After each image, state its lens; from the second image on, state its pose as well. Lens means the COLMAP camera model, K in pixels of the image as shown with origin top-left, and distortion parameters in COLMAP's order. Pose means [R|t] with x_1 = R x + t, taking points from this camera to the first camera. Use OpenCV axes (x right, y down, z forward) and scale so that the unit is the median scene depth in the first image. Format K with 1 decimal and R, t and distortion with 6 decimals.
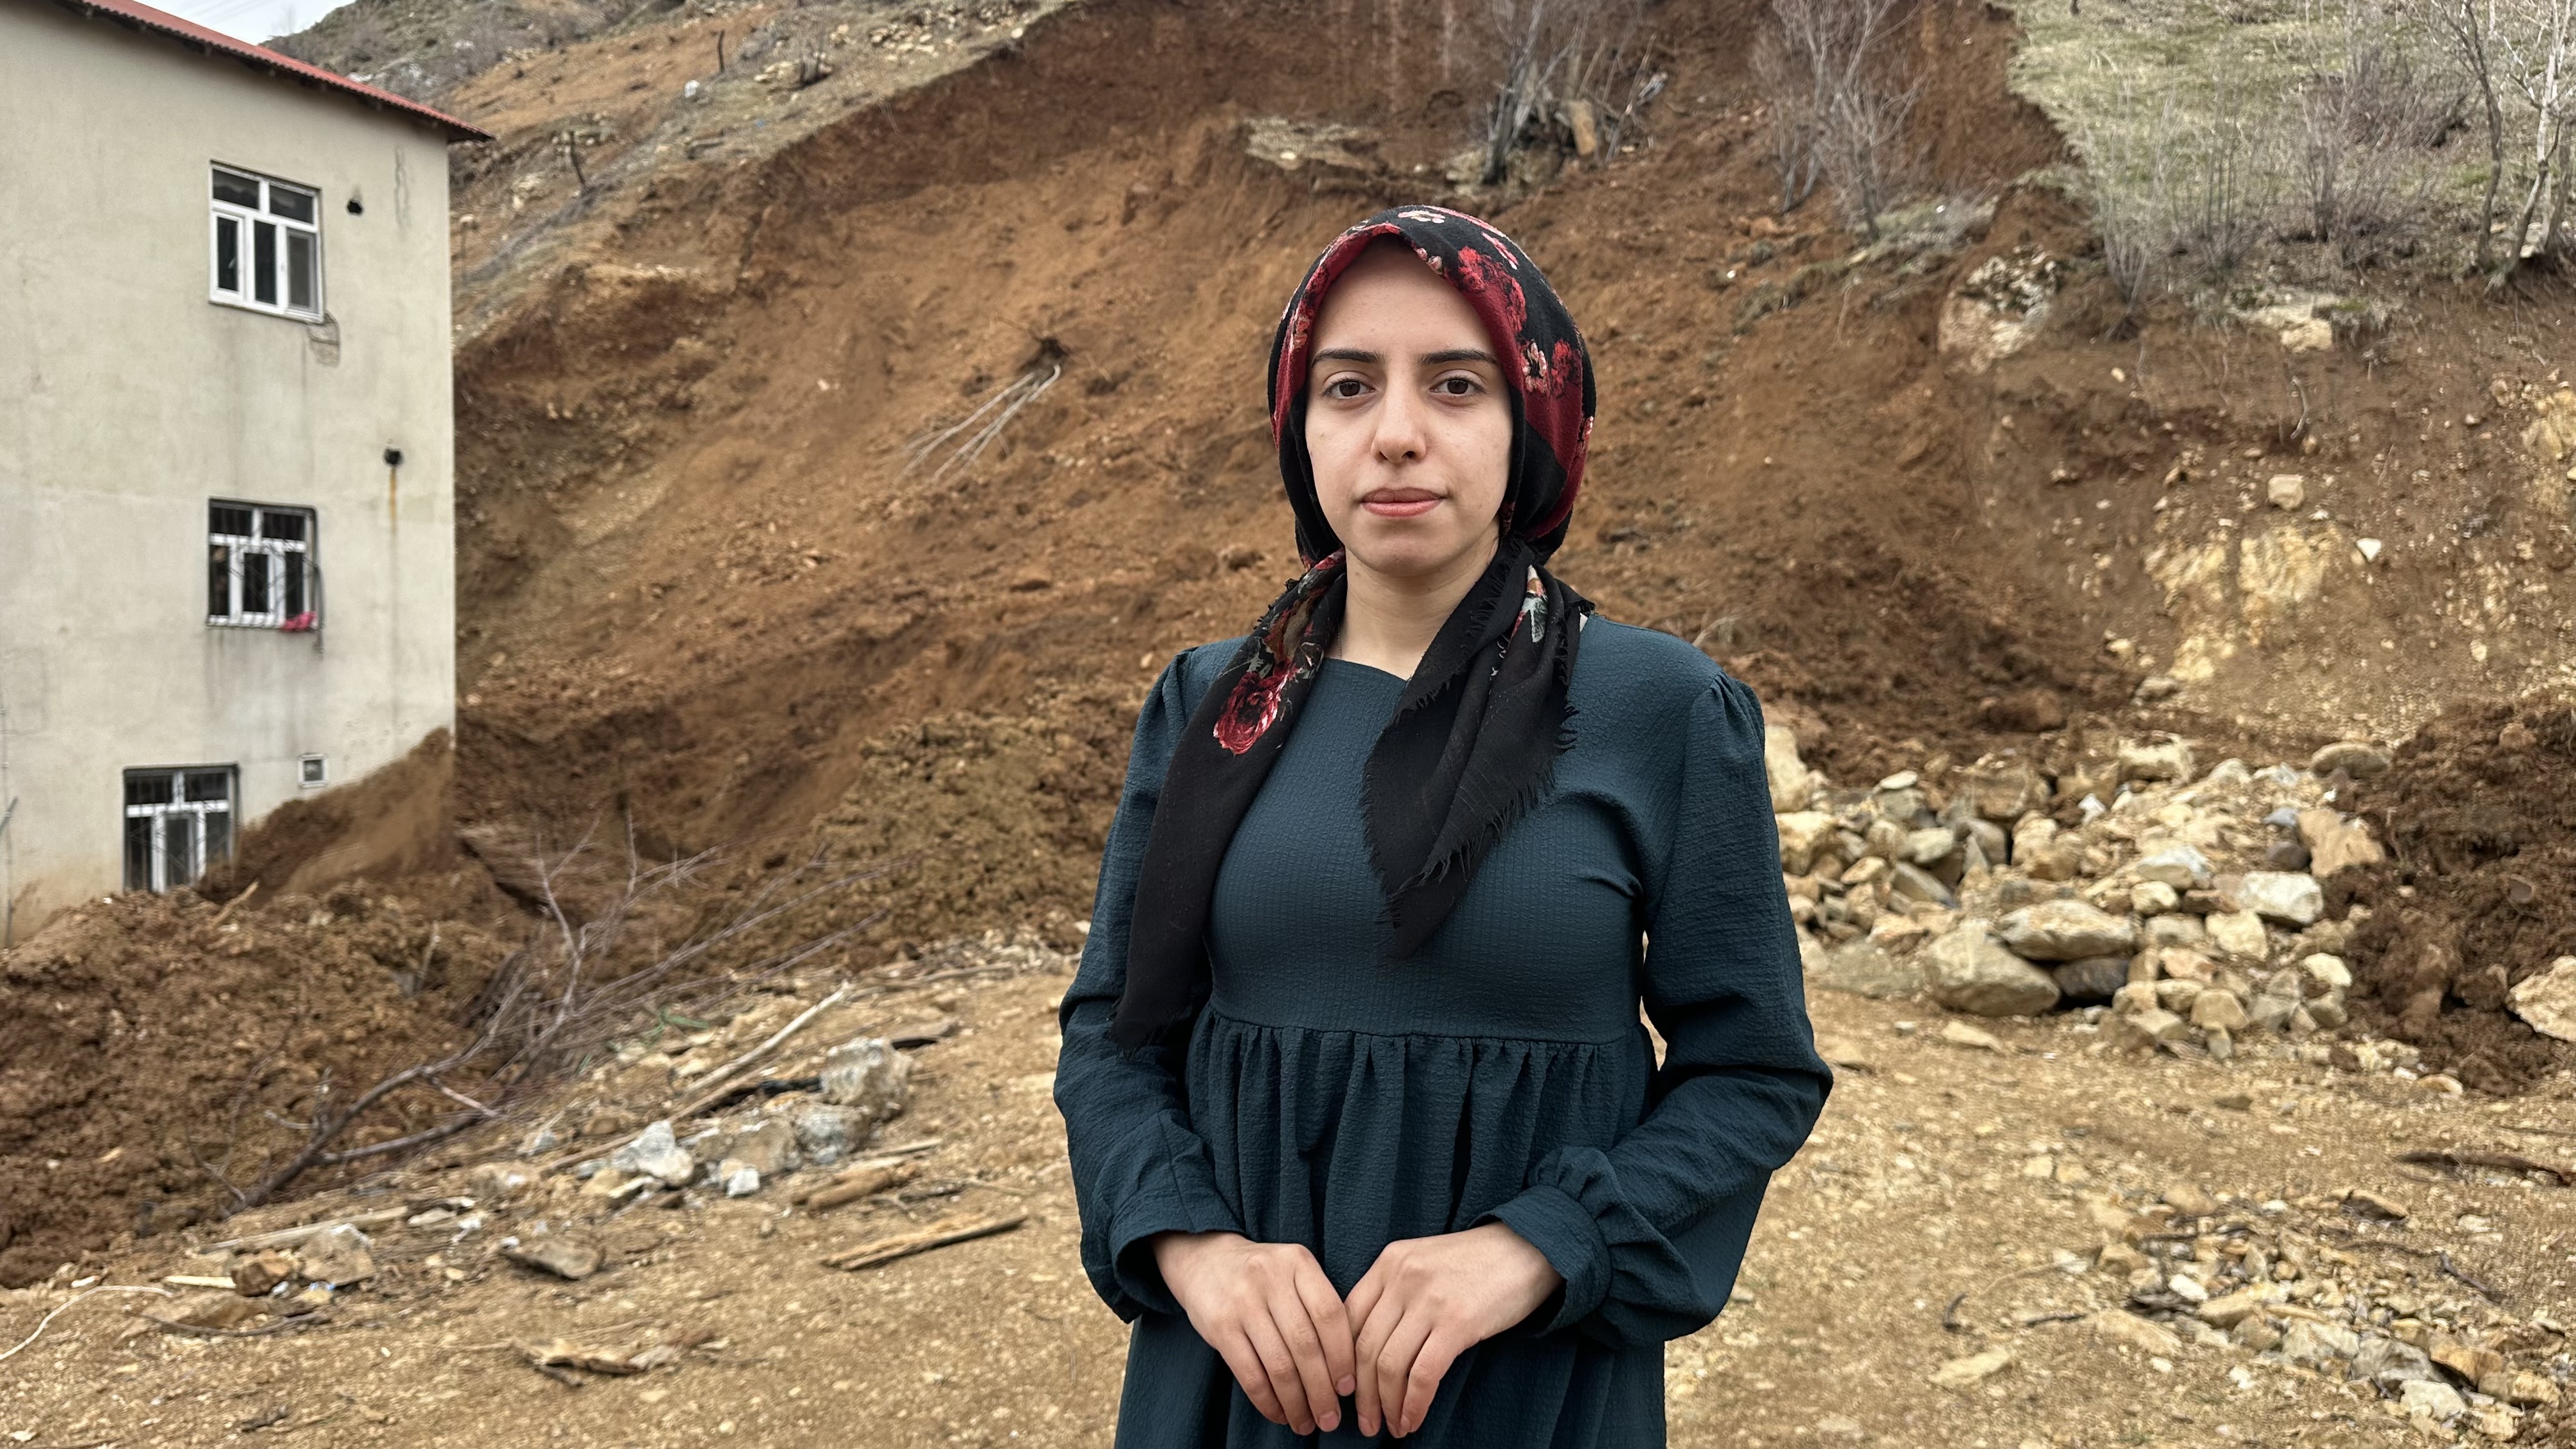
lens RADIAL K [[1819.1, 0, 1306.0], [0, 1819.1, 723.6], [0, 0, 1]] dist [0.090467, -0.127293]
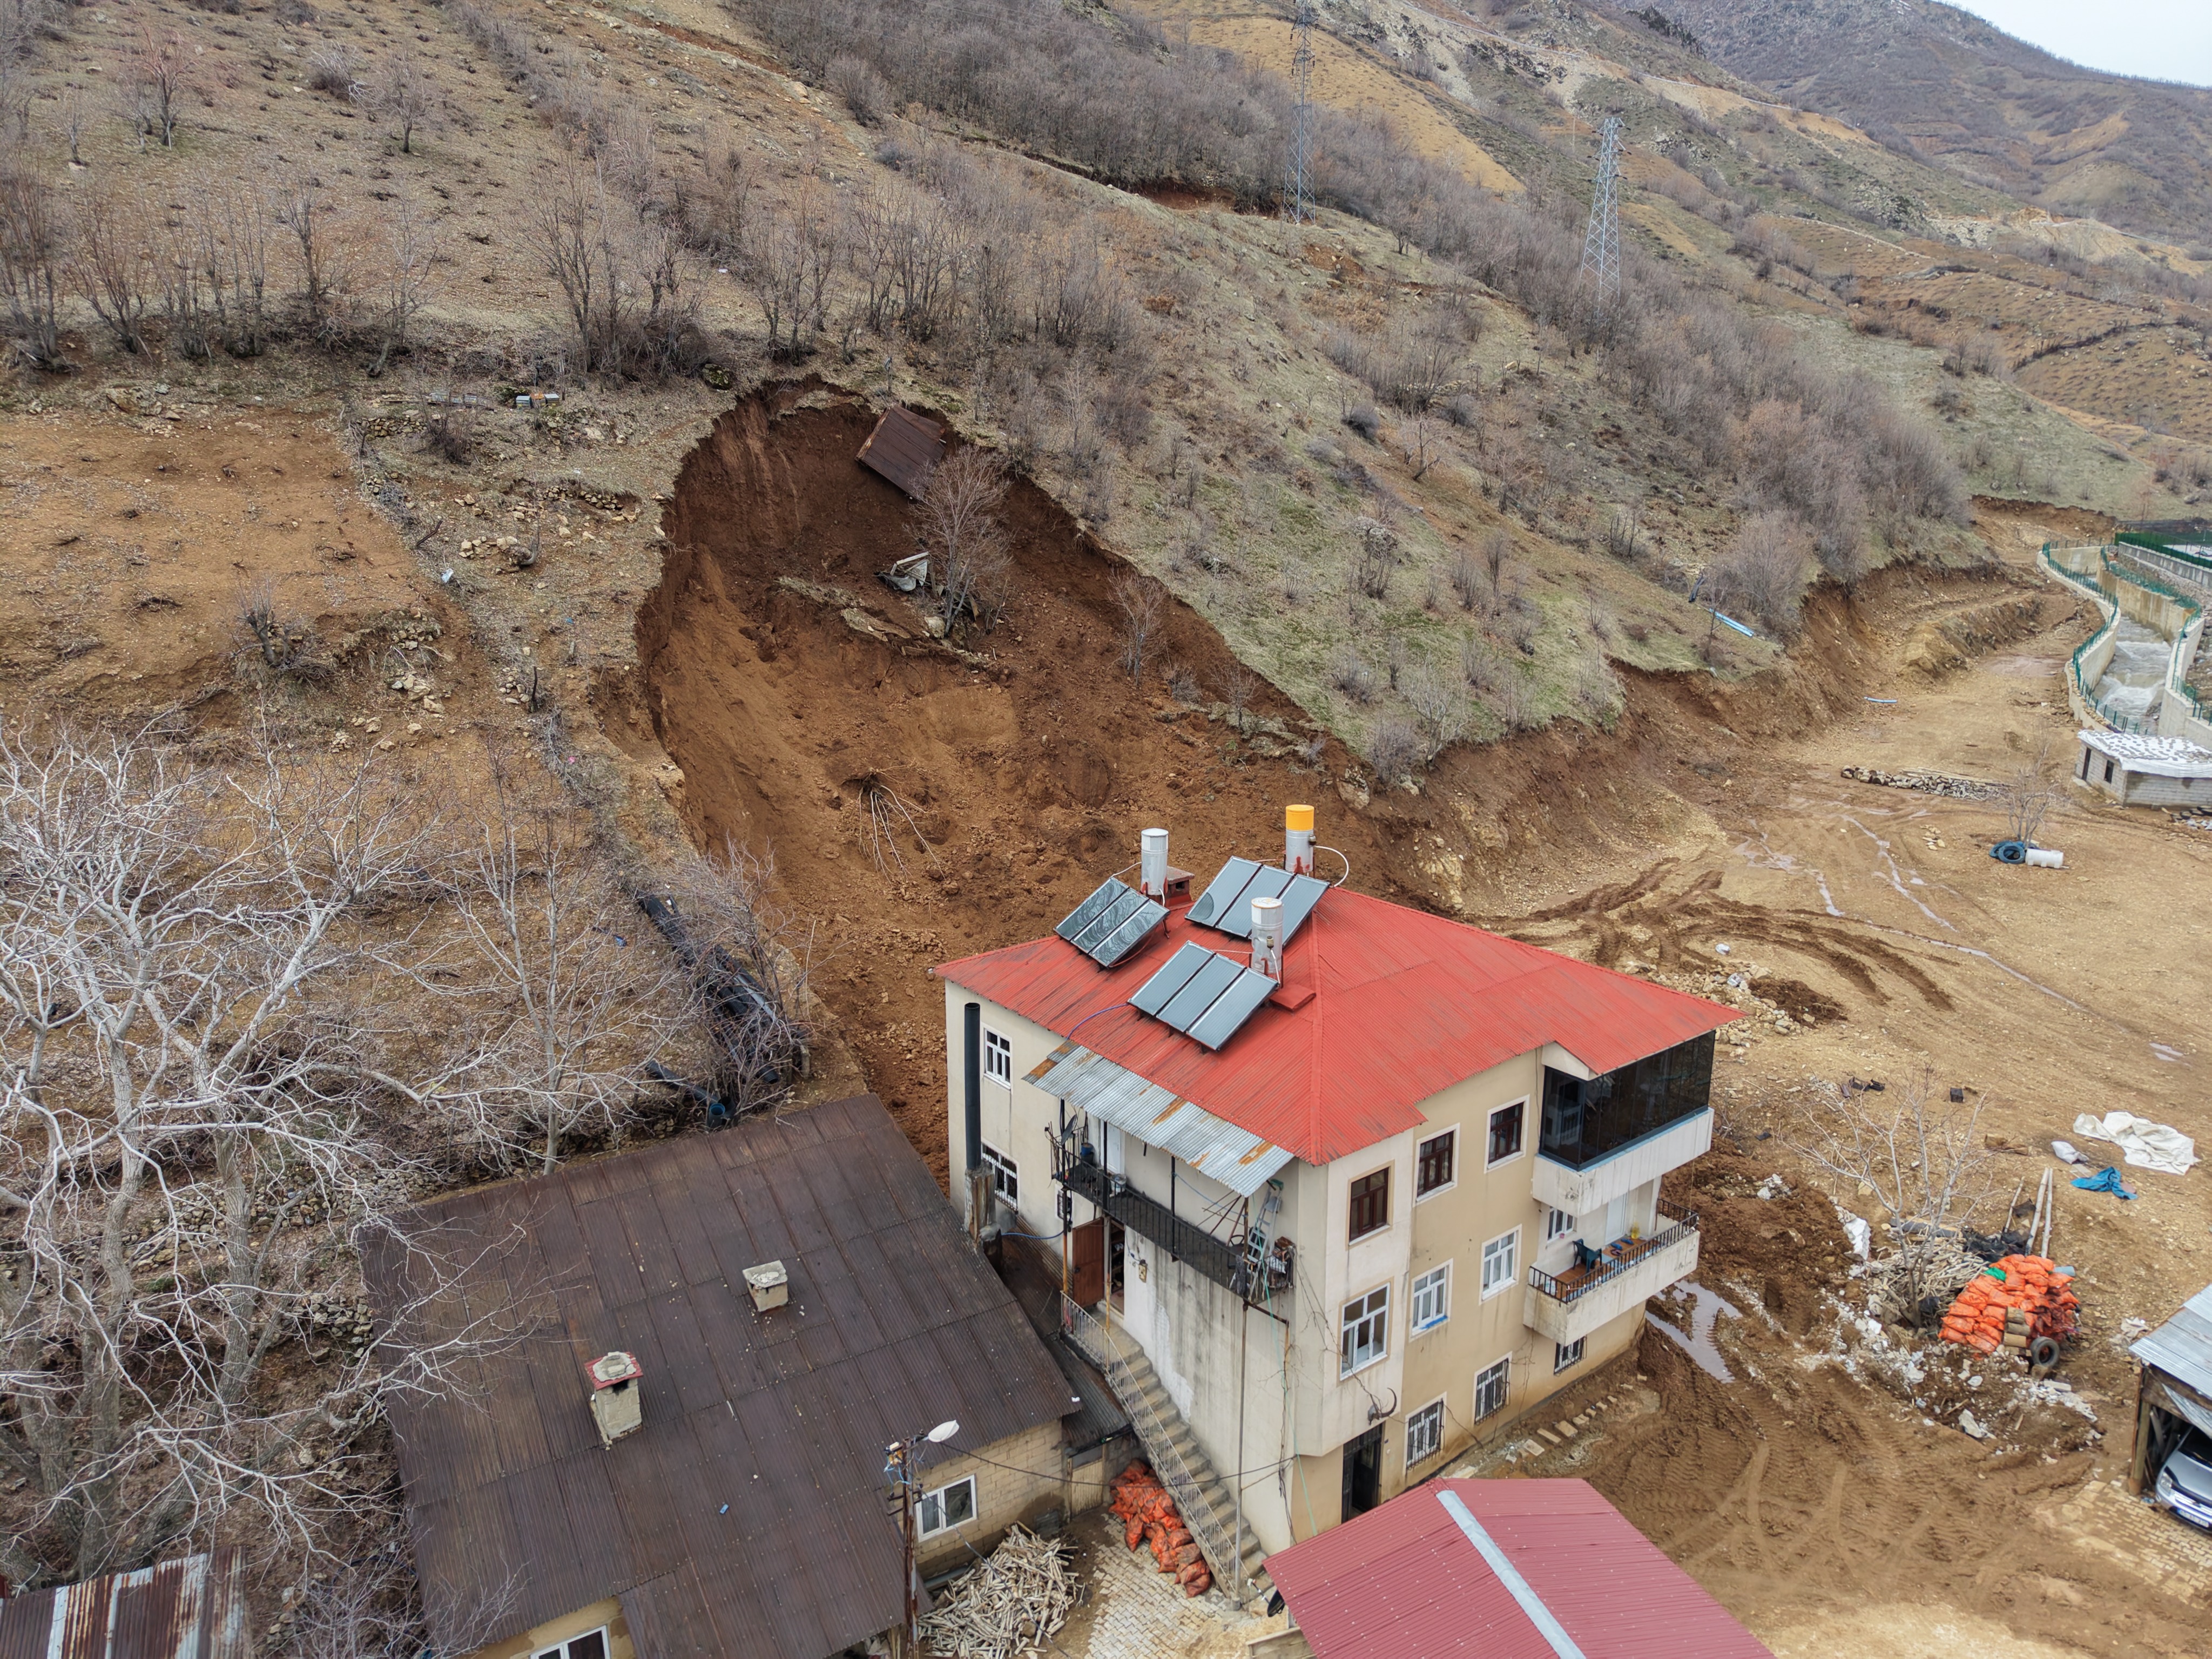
lens RADIAL K [[1476.3, 0, 1106.0], [0, 1476.3, 829.5], [0, 0, 1]] dist [0.030184, -0.031902]
pose [[0.442887, -0.237282, 0.864609, -2.094528], [0.038788, 0.968512, 0.245928, -0.801090], [-0.895738, -0.075382, 0.438145, 0.225807]]
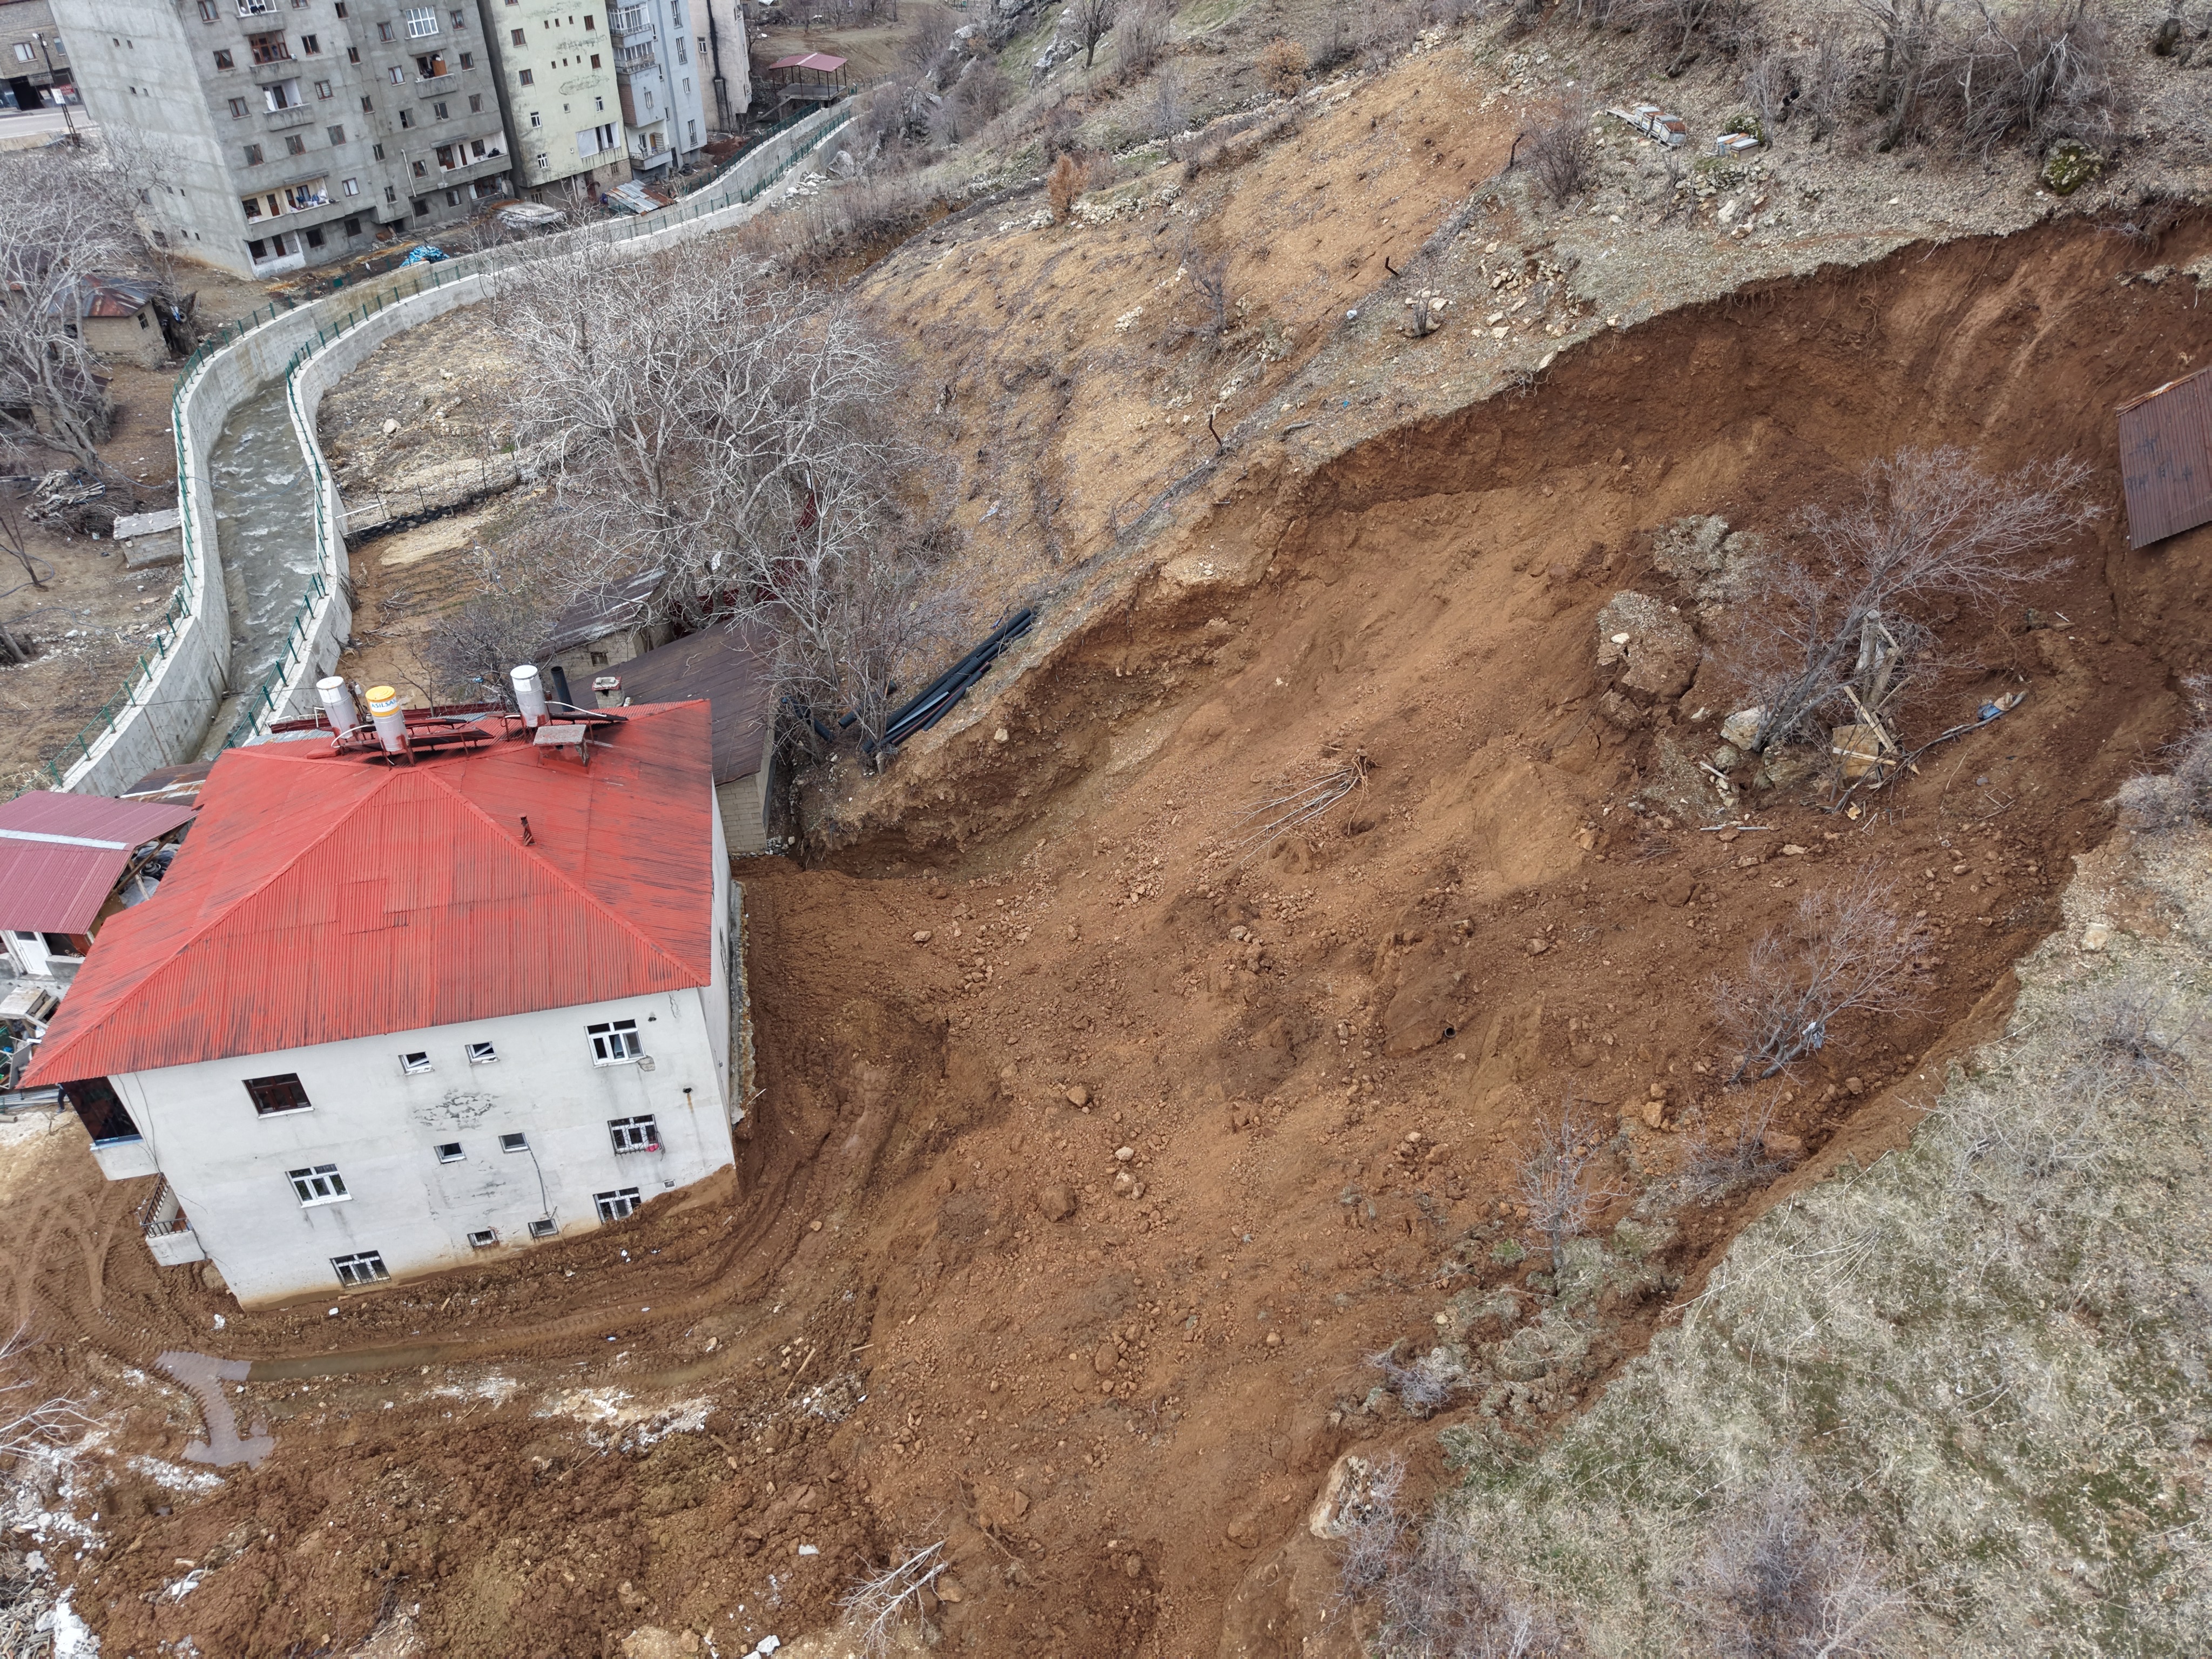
lens RADIAL K [[1485.4, 0, 1106.0], [0, 1485.4, 829.5], [0, 0, 1]] dist [0.019321, -0.021508]
pose [[0.612468, 0.461884, -0.641519, 0.730935], [-0.022576, 0.821429, 0.569863, -1.225024], [0.790173, -0.334540, 0.513526, 0.445636]]
